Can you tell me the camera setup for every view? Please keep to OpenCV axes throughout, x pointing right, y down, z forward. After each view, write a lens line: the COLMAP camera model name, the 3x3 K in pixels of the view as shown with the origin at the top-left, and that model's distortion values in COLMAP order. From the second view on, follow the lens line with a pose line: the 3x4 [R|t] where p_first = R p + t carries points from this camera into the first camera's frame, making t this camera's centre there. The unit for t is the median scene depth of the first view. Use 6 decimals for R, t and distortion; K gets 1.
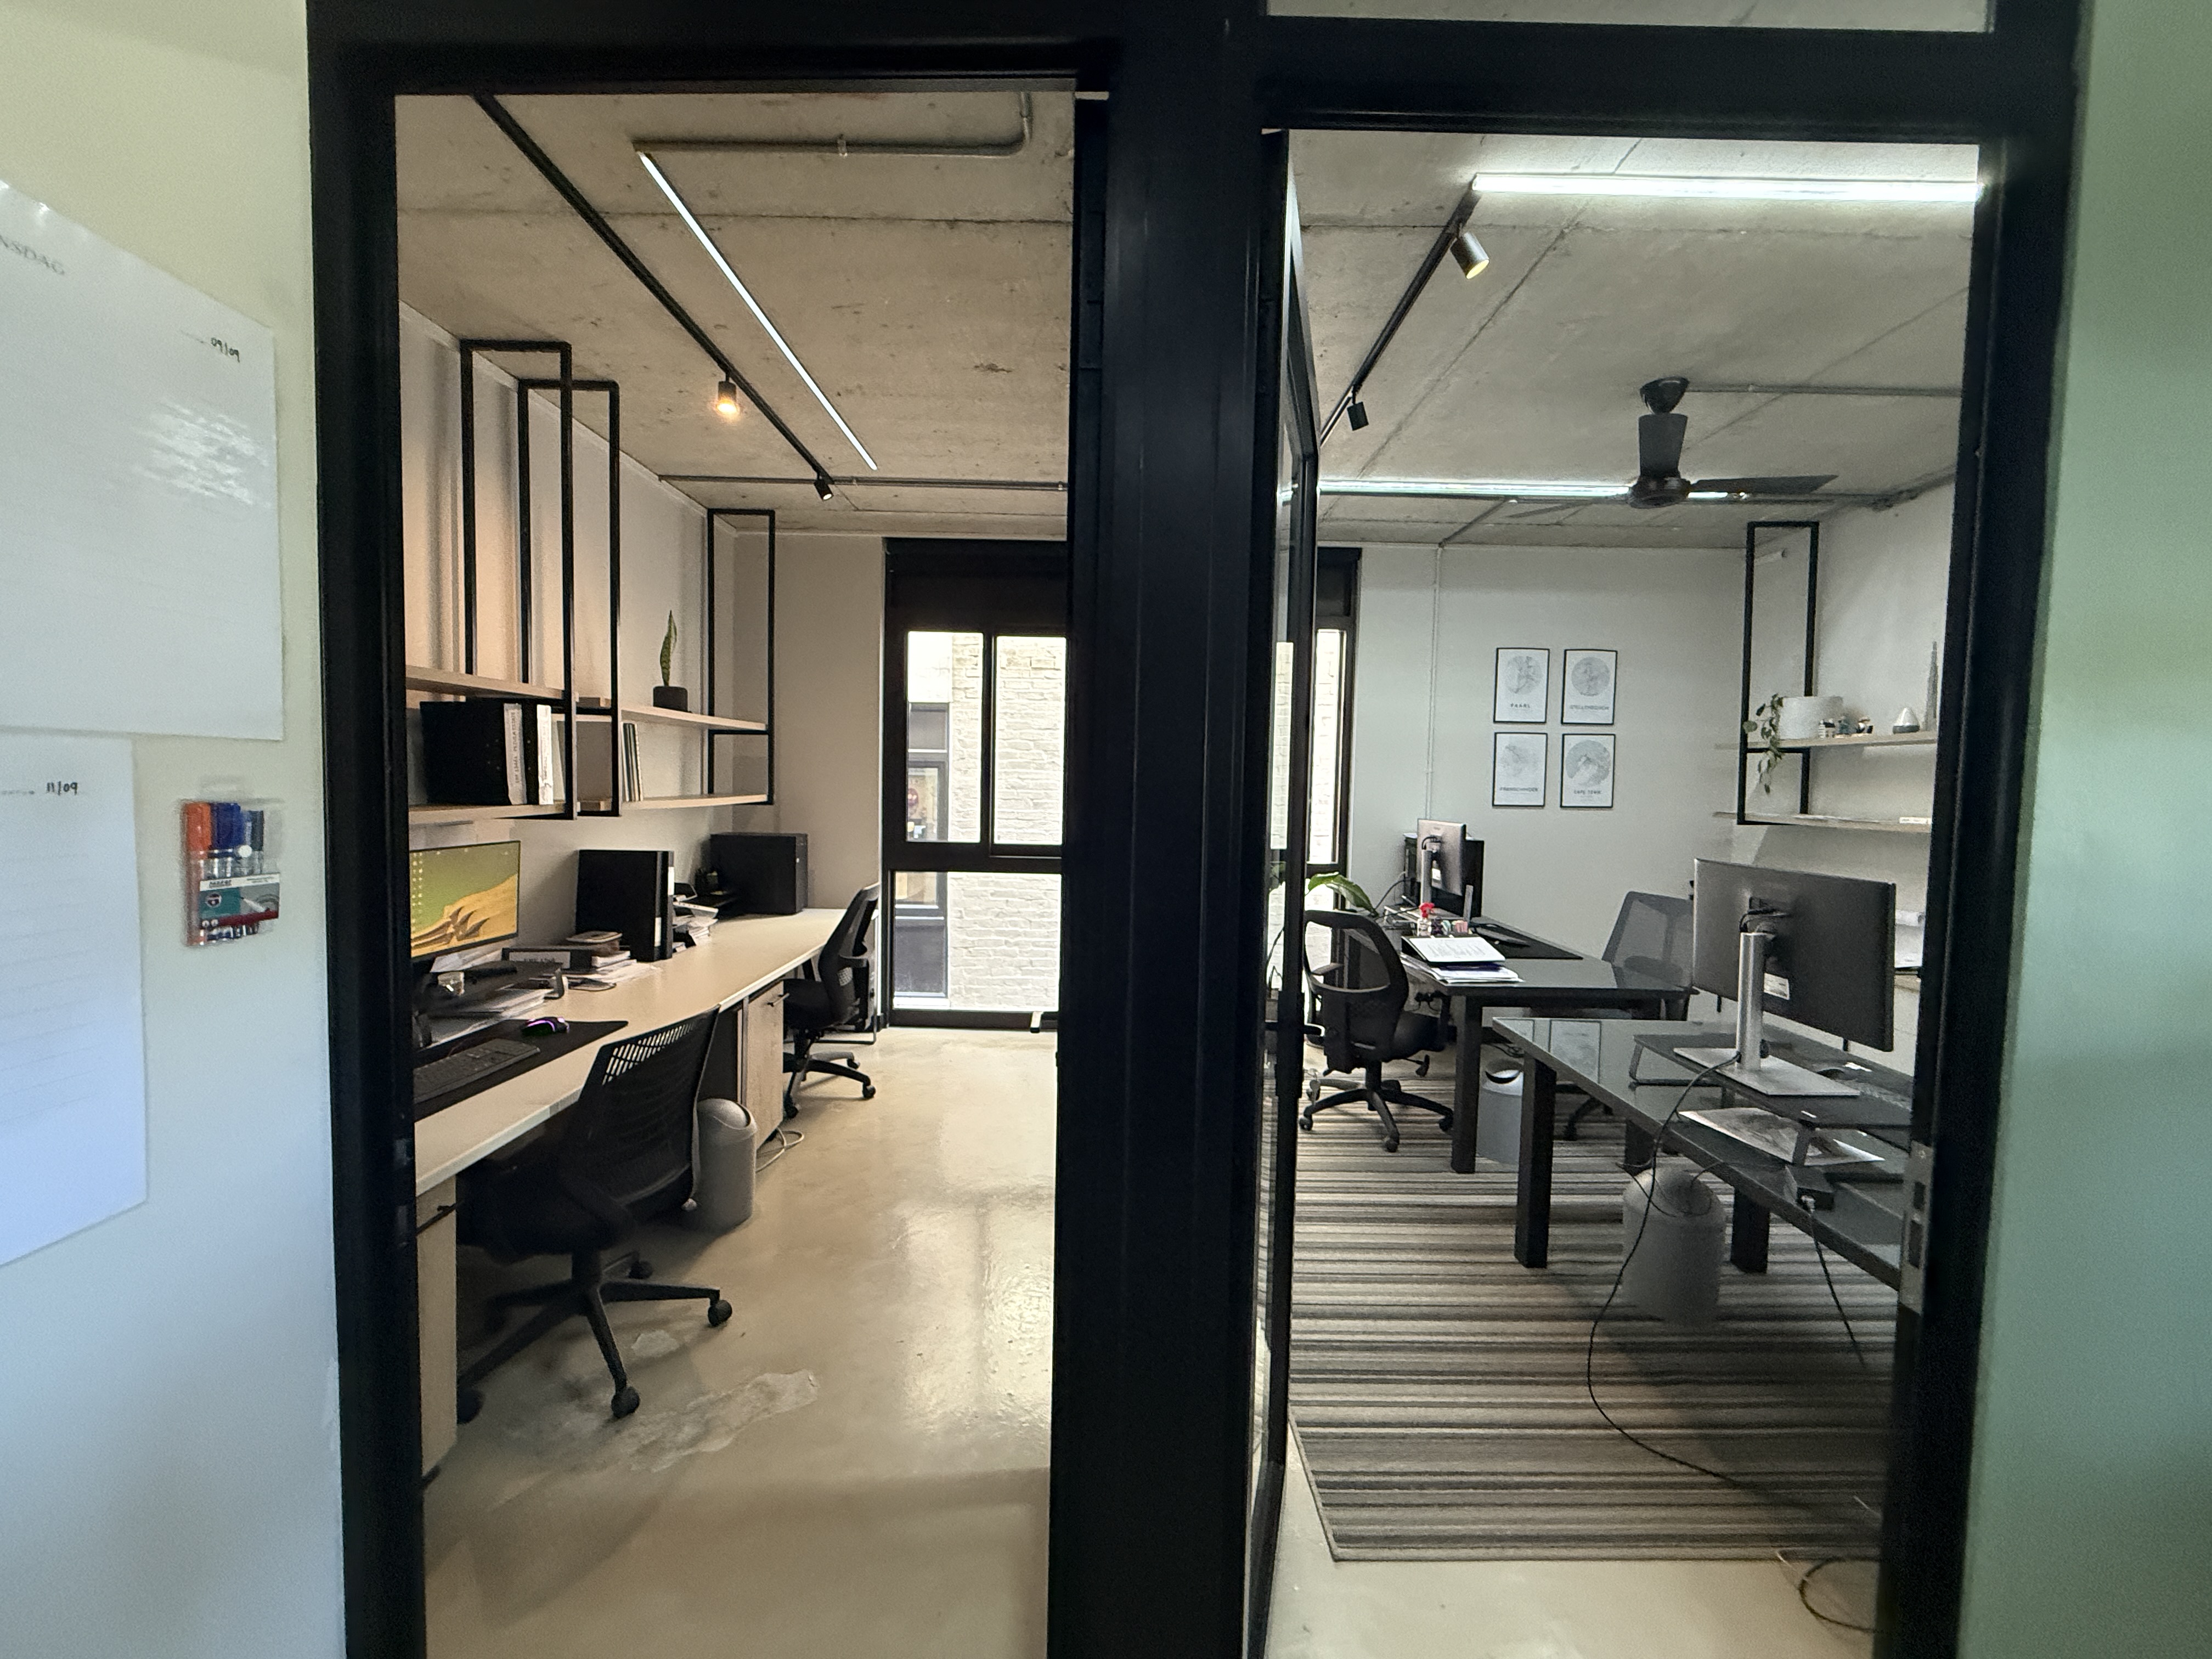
lens RADIAL K [[882.5, 0, 1096.1], [0, 882.5, 828.6], [0, 0, 1]] dist [0.000097, 0.000098]
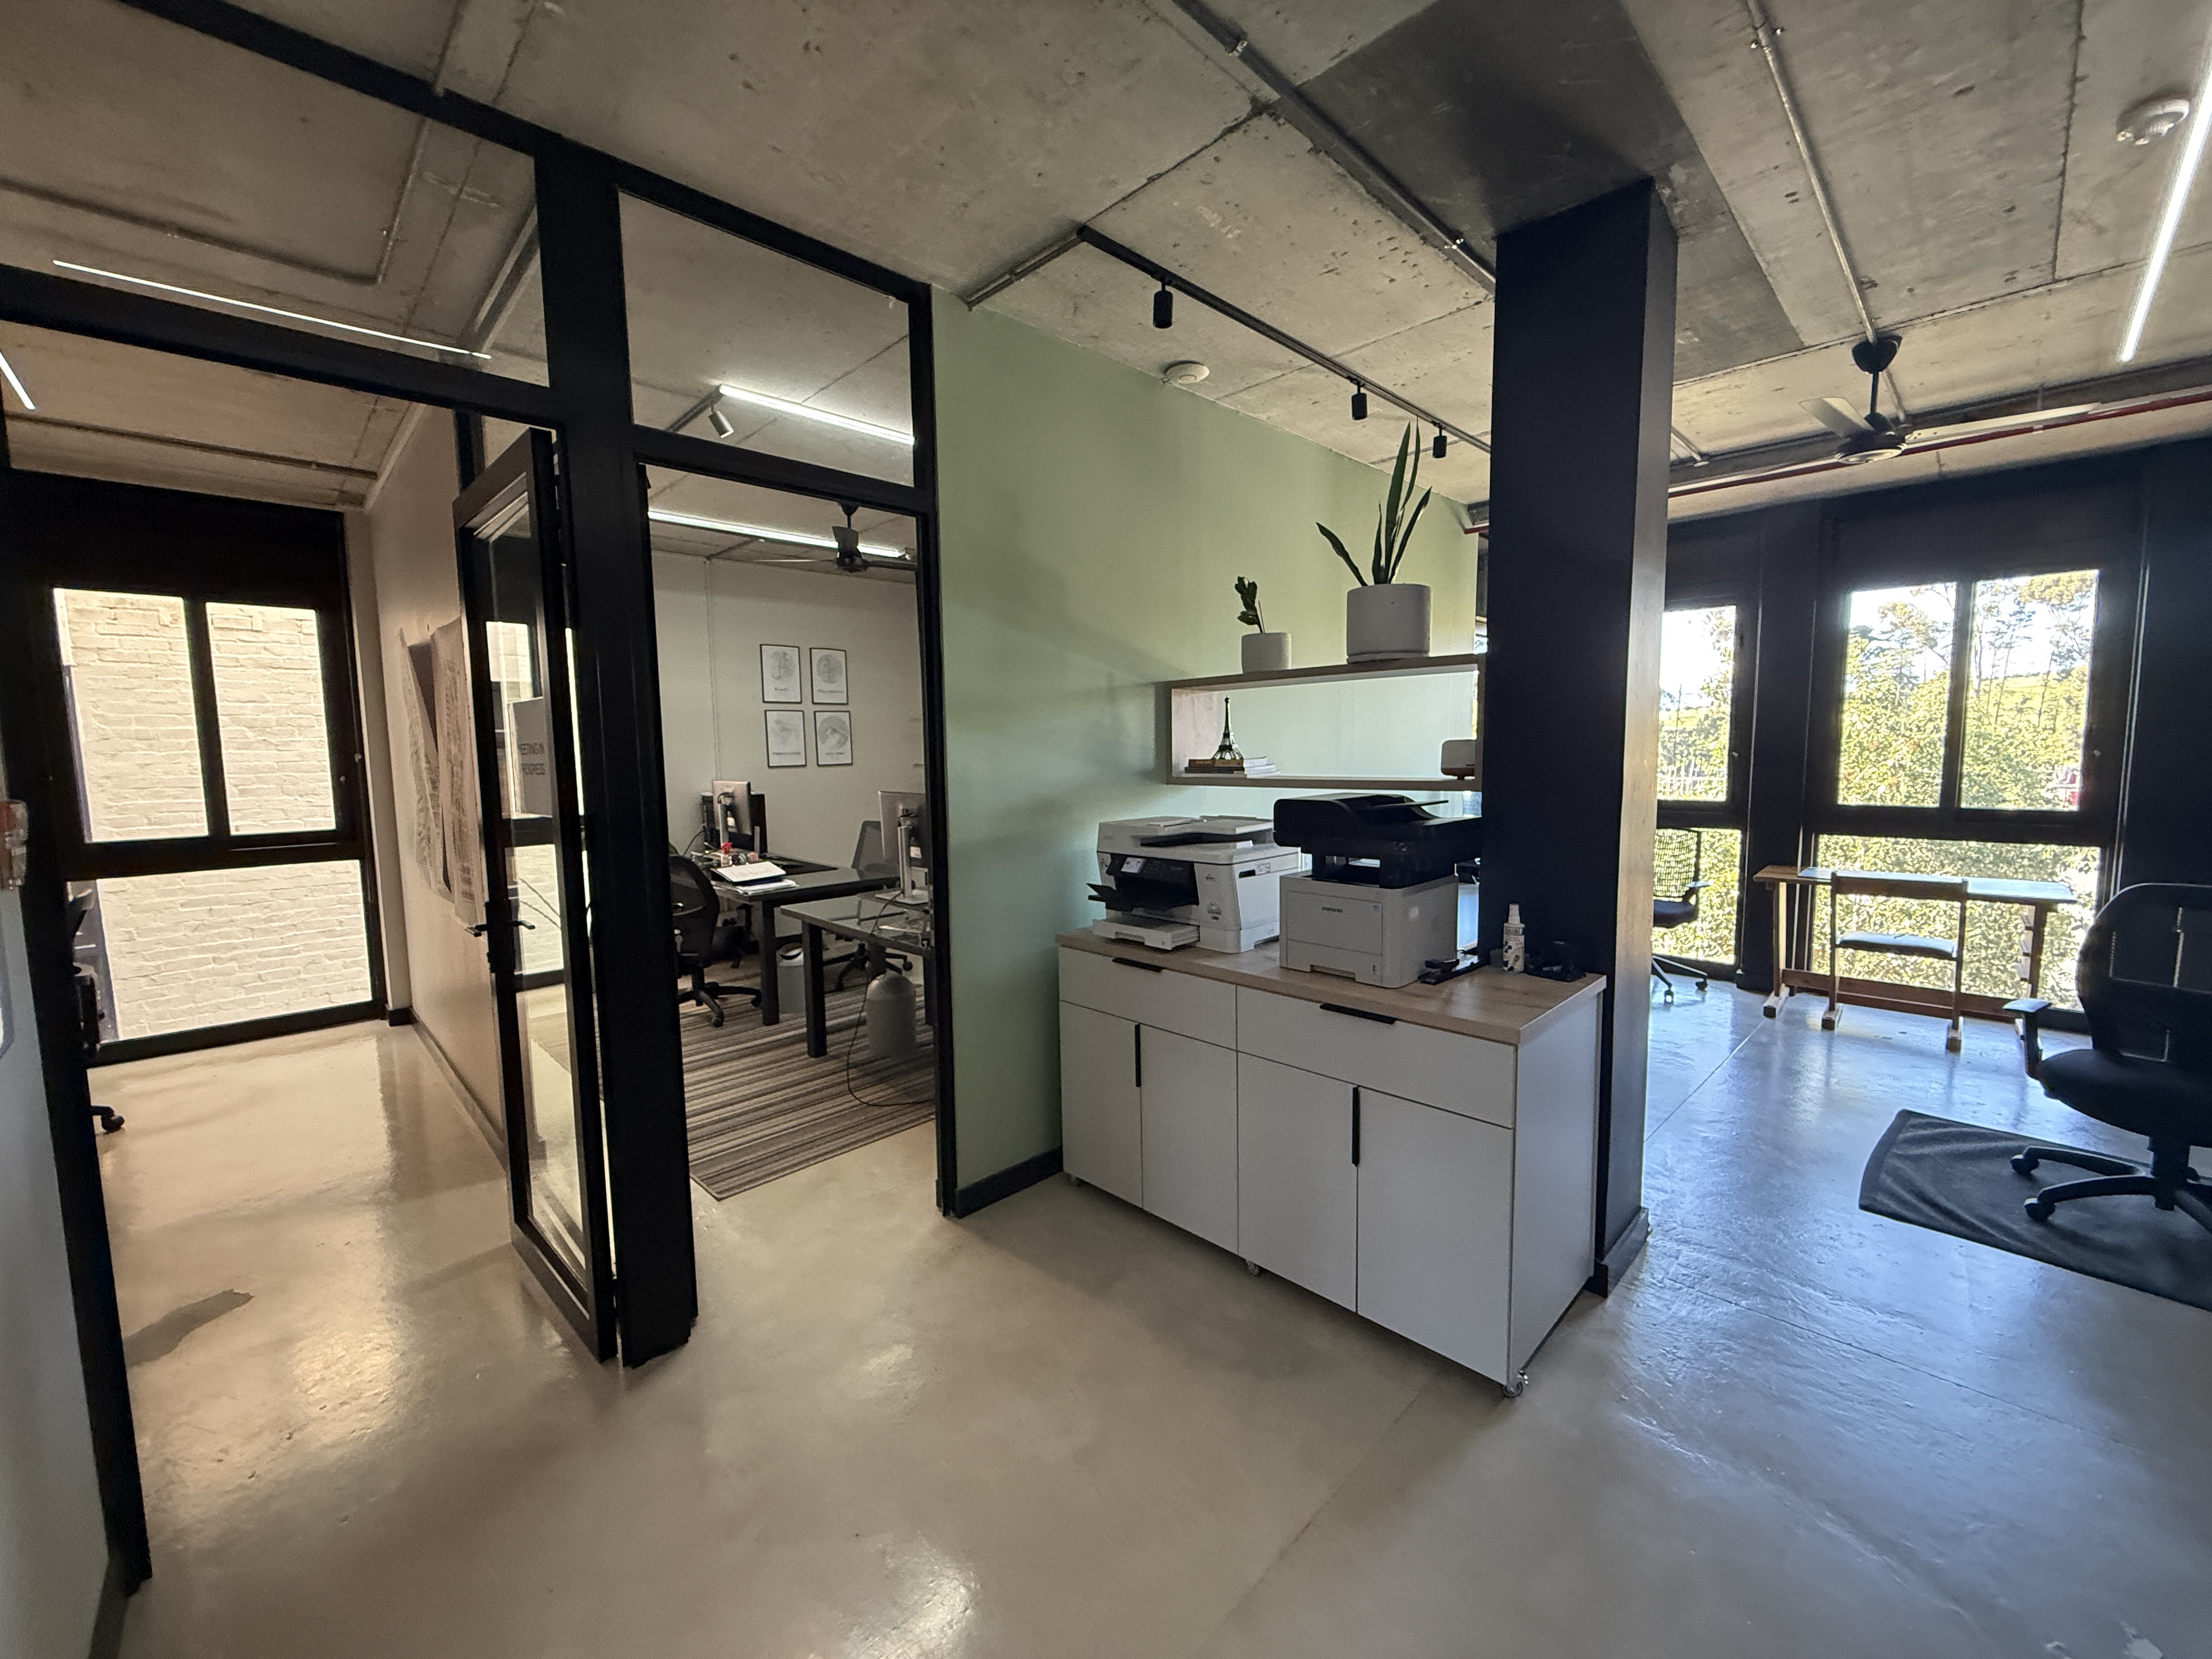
lens RADIAL K [[883.6, 0, 1098.9], [0, 883.6, 829.2], [0, 0, 1]] dist [0.000430, -0.000381]
pose [[0.711740, -0.096172, 0.695828, -0.167775], [0.066490, 0.995359, 0.069559, 0.009797], [-0.699289, -0.003242, 0.714832, -0.383297]]
